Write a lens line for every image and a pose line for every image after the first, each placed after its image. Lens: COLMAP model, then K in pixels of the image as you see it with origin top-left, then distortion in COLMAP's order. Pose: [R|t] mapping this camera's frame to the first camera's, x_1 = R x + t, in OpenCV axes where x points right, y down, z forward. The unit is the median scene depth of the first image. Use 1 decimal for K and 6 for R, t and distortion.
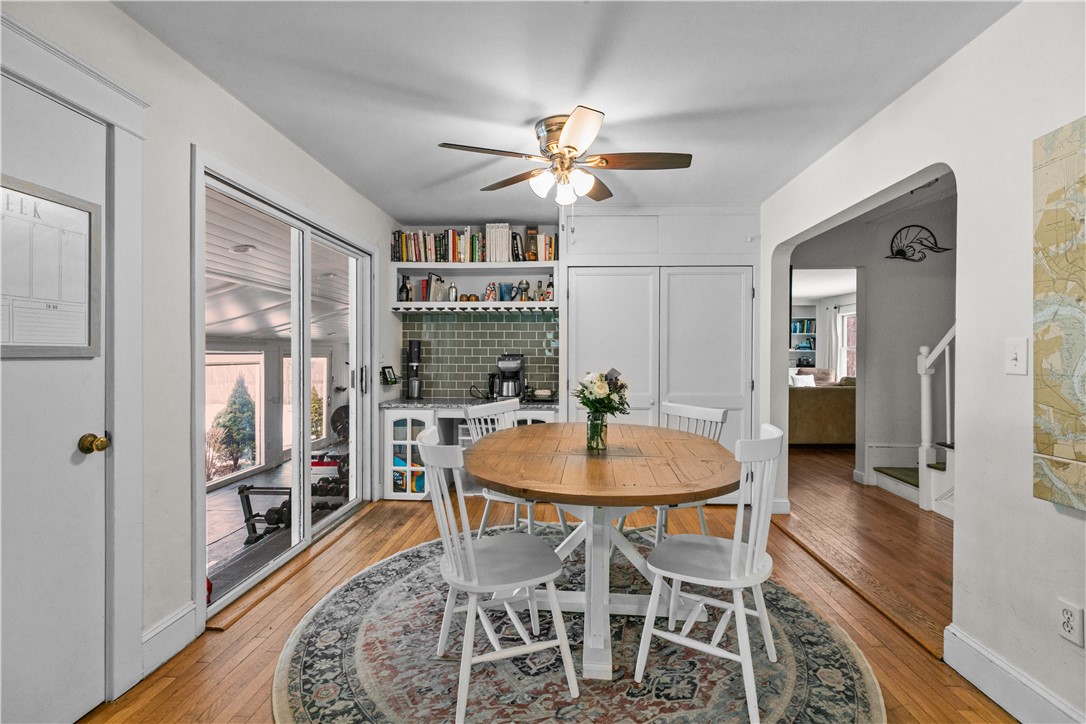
lens RADIAL K [[493.2, 0, 548.9], [0, 493.2, 356.4], [0, 0, 1]] dist [-0.000535, -0.000306]
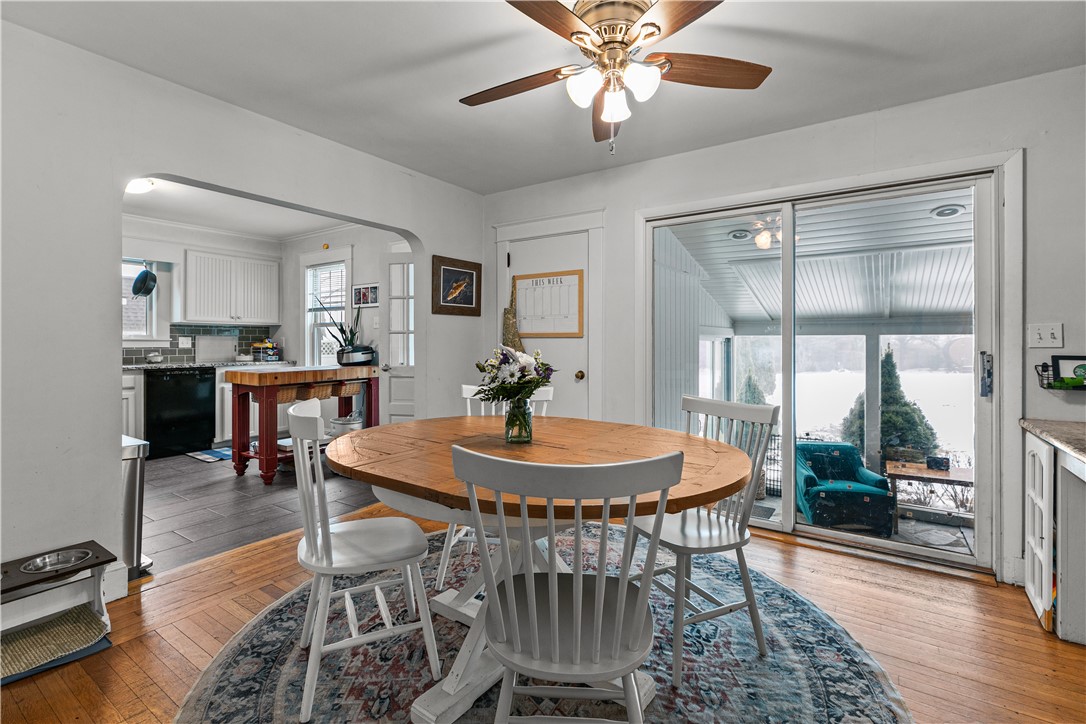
lens RADIAL K [[498.0, 0, 545.5], [0, 498.0, 343.6], [0, 0, 1]] dist [0.003133, 0.000066]
pose [[-0.534792, 0.002355, -0.844980, 0.966524], [-0.004874, 0.999971, 0.005872, 0.016602], [0.844970, 0.007258, -0.534765, 1.834873]]
